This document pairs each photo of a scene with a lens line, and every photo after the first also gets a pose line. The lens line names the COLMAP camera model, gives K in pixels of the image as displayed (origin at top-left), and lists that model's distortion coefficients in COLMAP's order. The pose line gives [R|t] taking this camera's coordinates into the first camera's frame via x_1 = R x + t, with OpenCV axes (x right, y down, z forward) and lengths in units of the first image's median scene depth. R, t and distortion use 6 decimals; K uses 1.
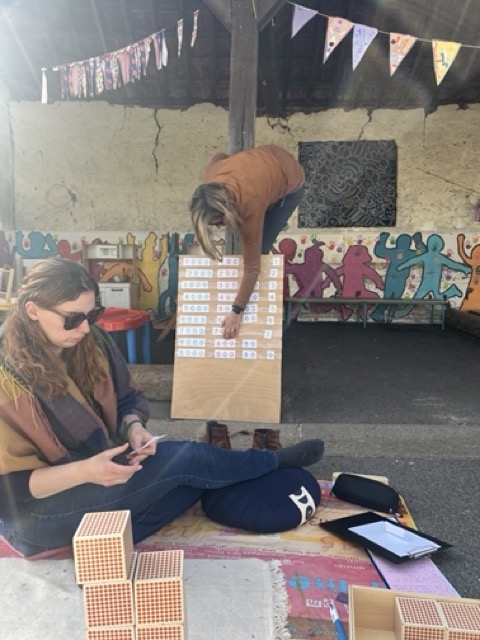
lens RADIAL K [[486.2, 0, 233.4], [0, 486.2, 322.3], [0, 0, 1]] dist [0.052364, -0.053951]
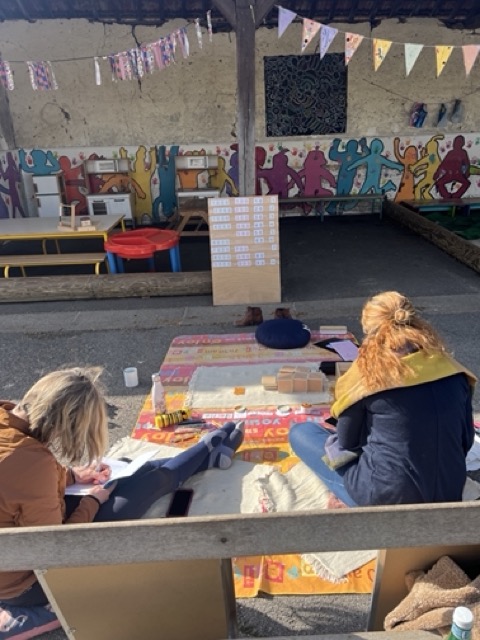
lens RADIAL K [[486.2, 0, 240.5], [0, 486.2, 322.0], [0, 0, 1]] dist [0.052364, -0.053951]
pose [[0.991012, -0.080891, 0.106547, -0.094251], [0.051402, 0.965579, 0.254981, -0.067597], [-0.123505, -0.247212, 0.961058, -0.250149]]
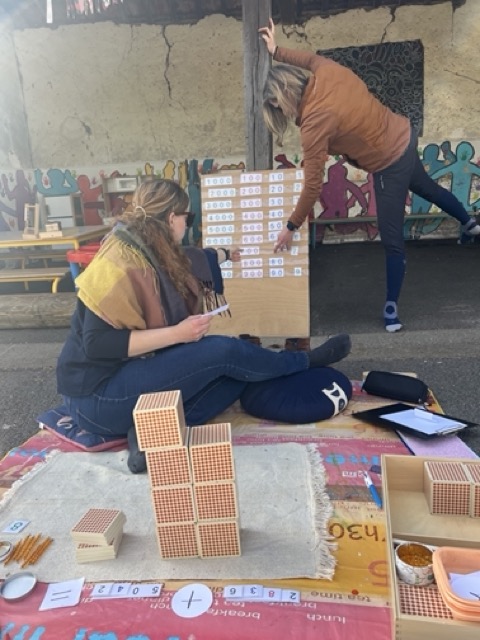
lens RADIAL K [[486.2, 0, 237.9], [0, 486.2, 319.5], [0, 0, 1]] dist [0.052364, -0.053951]
pose [[0.997428, -0.054752, -0.046255, -0.002857], [0.060303, 0.989856, 0.128642, 0.012768], [0.038742, -0.131101, 0.990612, -0.009327]]
